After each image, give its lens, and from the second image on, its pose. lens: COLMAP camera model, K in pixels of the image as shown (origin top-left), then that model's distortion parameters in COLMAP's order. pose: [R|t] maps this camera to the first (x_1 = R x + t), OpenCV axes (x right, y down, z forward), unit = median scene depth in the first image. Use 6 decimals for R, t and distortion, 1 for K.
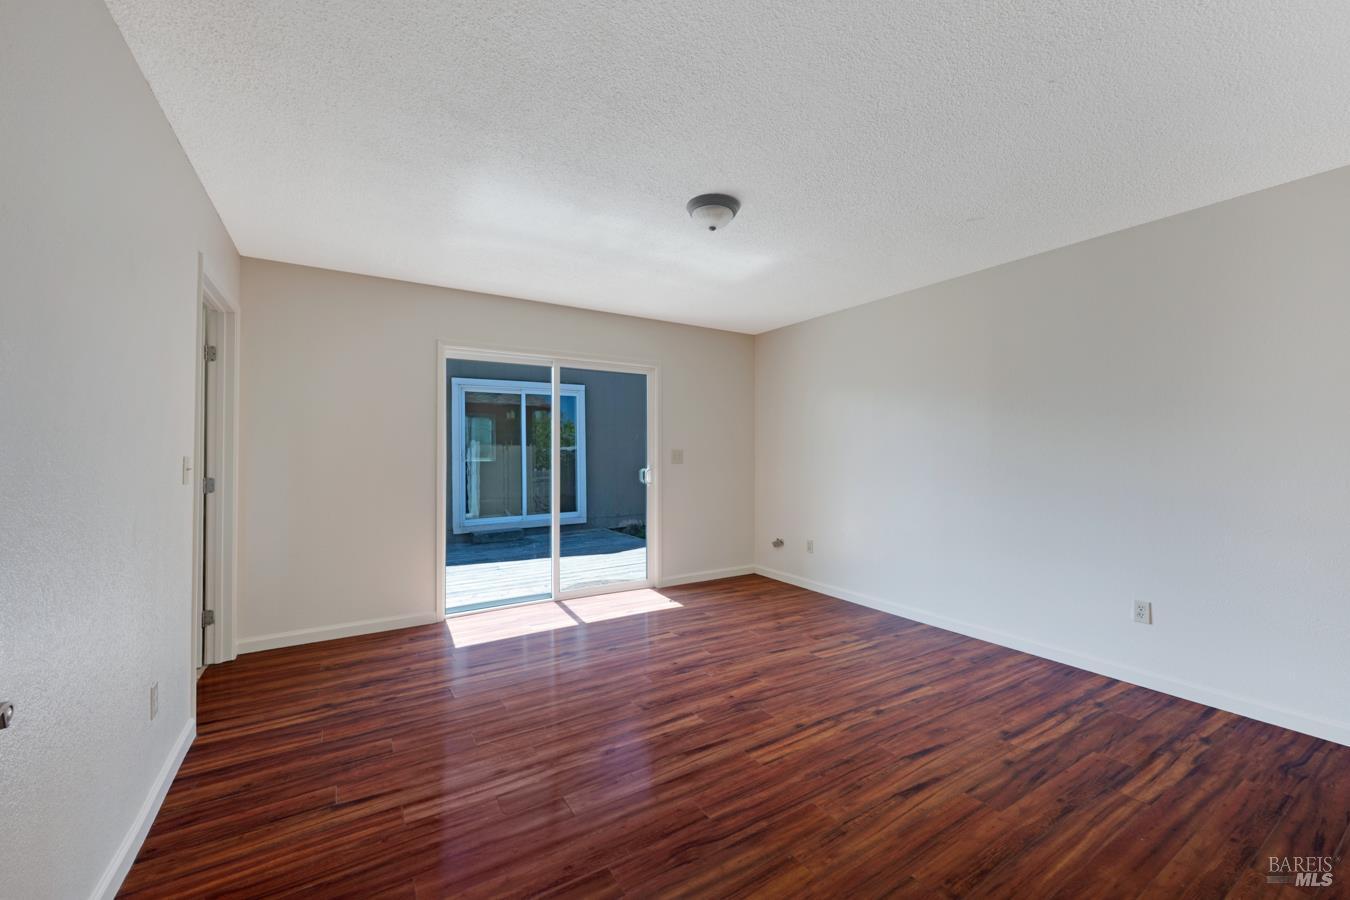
lens RADIAL K [[537.7, 0, 673.6], [0, 537.7, 446.0], [0, 0, 1]] dist [0.000005, 0.000132]
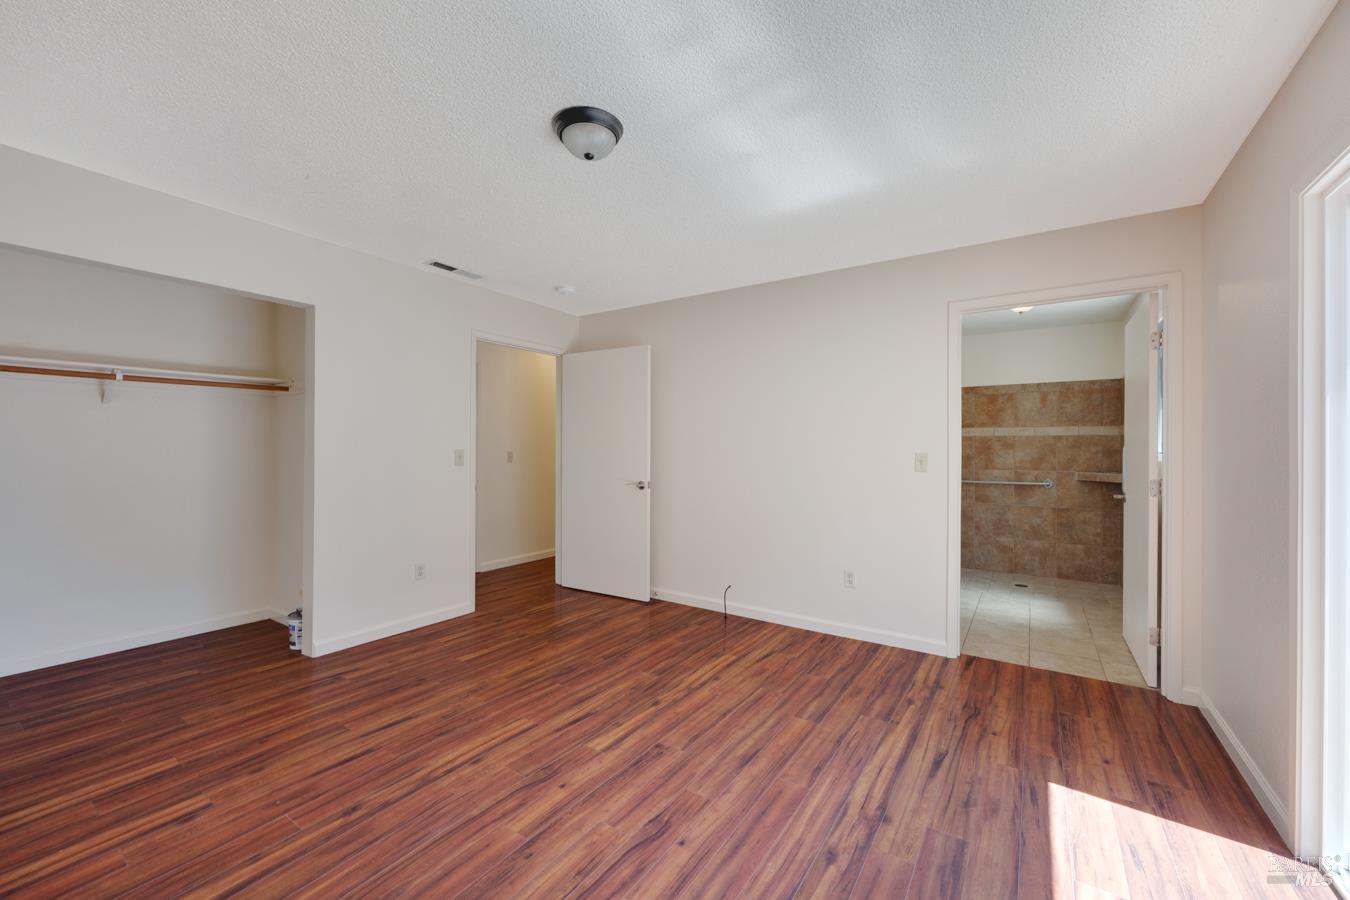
lens RADIAL K [[537.7, 0, 673.6], [0, 537.7, 446.0], [0, 0, 1]] dist [0.000005, 0.000132]
pose [[-0.915528, -0.007878, -0.402176, 0.298310], [-0.001419, 0.999865, -0.016357, 0.023575], [0.402251, -0.014405, -0.915416, 1.944679]]
